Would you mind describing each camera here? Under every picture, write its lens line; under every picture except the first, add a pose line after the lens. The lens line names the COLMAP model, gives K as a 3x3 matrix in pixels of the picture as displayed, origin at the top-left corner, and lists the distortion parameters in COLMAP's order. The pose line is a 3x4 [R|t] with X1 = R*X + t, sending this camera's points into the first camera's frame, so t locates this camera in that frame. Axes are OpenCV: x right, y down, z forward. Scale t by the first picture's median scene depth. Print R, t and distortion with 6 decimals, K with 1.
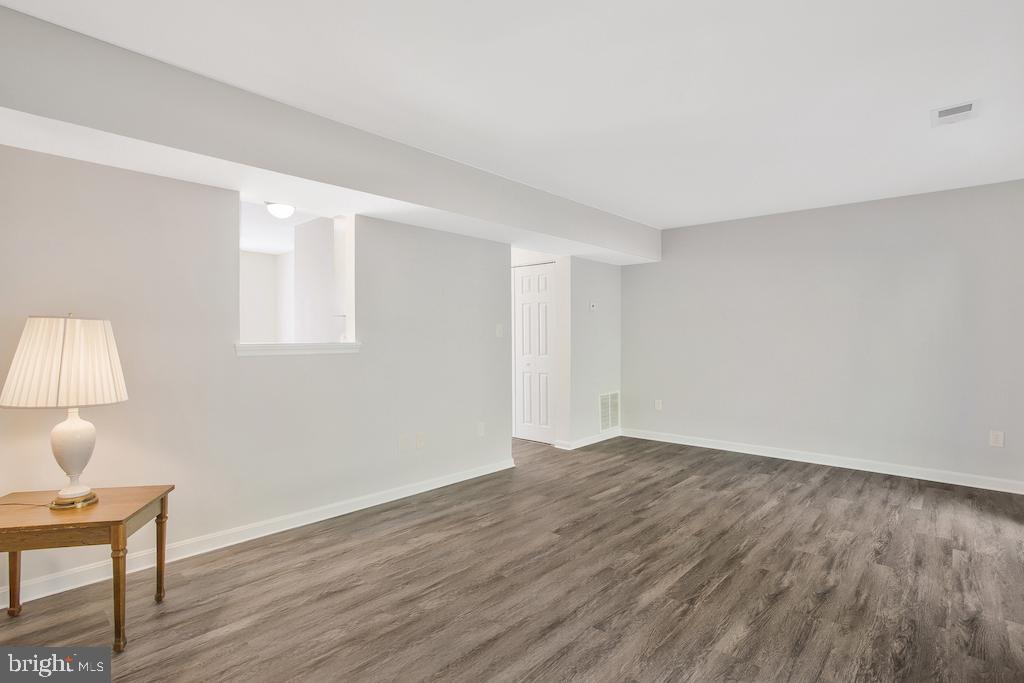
lens RADIAL K [[508.8, 0, 528.2], [0, 508.8, 336.8], [0, 0, 1]] dist [-0.060620, 0.021122]
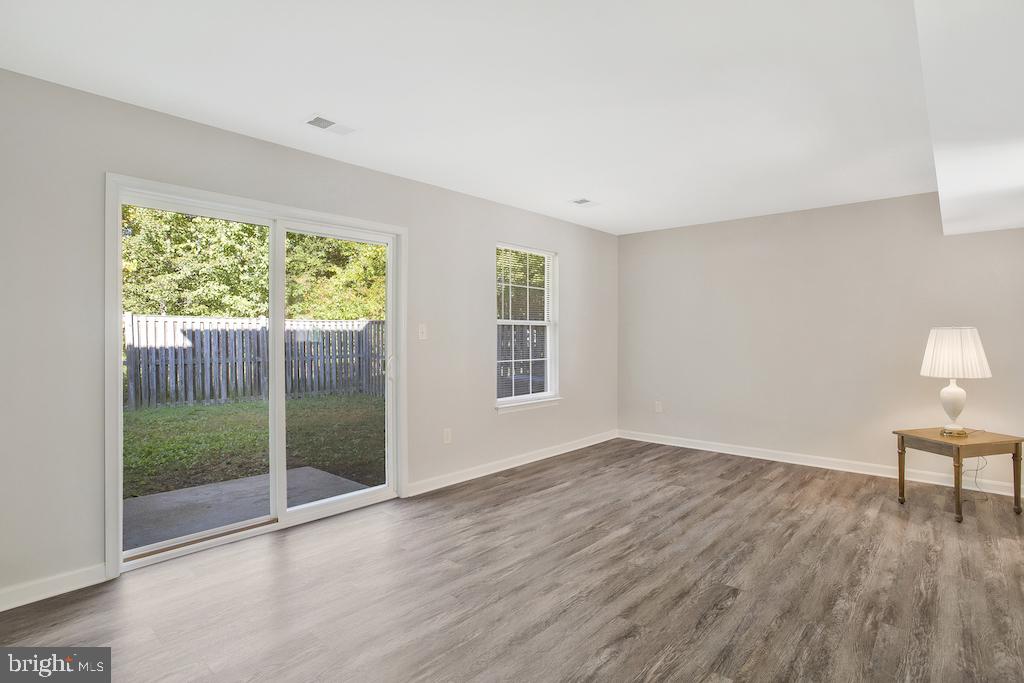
lens RADIAL K [[508.8, 0, 519.9], [0, 508.8, 335.7], [0, 0, 1]] dist [-0.060620, 0.021122]
pose [[-0.999935, -0.003360, 0.010875, 0.431309], [-0.003388, 0.999991, -0.002547, -0.001977], [-0.010866, -0.002583, -0.999938, 2.009701]]
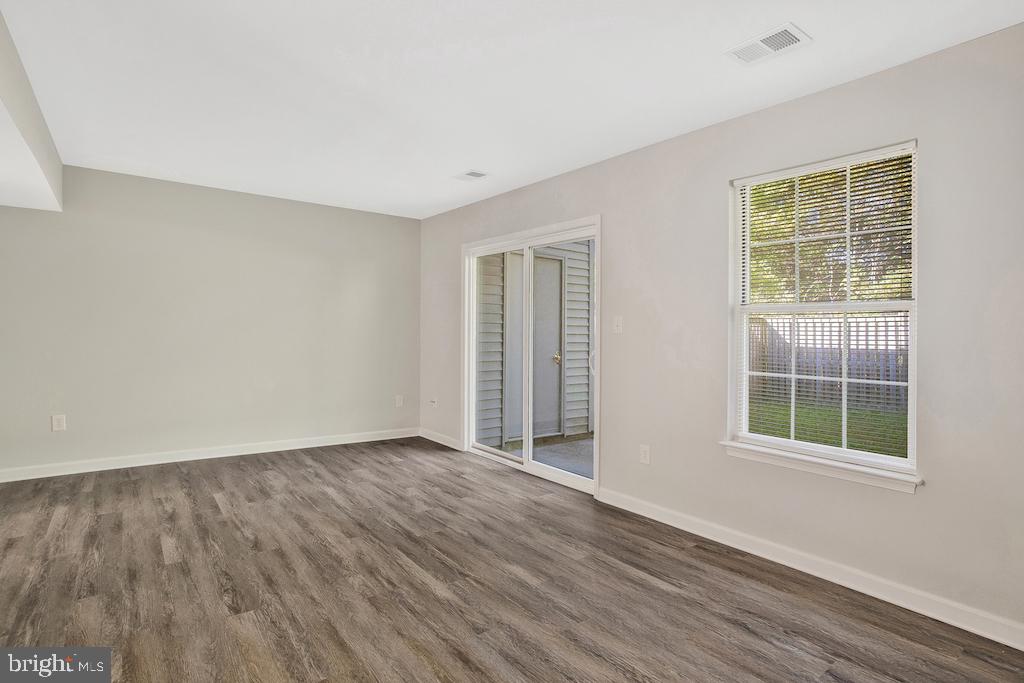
lens RADIAL K [[508.8, 0, 509.5], [0, 508.8, 350.5], [0, 0, 1]] dist [-0.060620, 0.021122]
pose [[0.196128, -0.033326, 0.980012, -0.588835], [-0.014130, 0.999222, 0.036807, 0.002780], [-0.980476, -0.021067, 0.195505, 0.583203]]
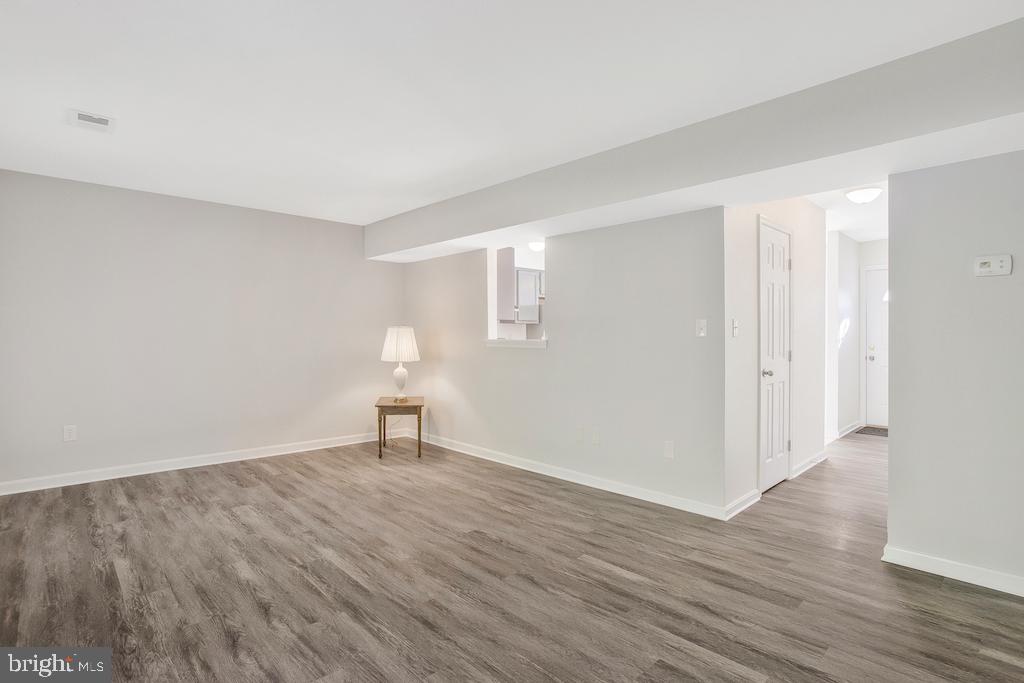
lens RADIAL K [[508.8, 0, 508.4], [0, 508.8, 340.0], [0, 0, 1]] dist [-0.060620, 0.021122]
pose [[-0.097832, 0.008293, -0.995168, 1.182162], [-0.002606, 0.999960, 0.008589, -0.001253], [0.995200, 0.003434, -0.097806, 1.317420]]
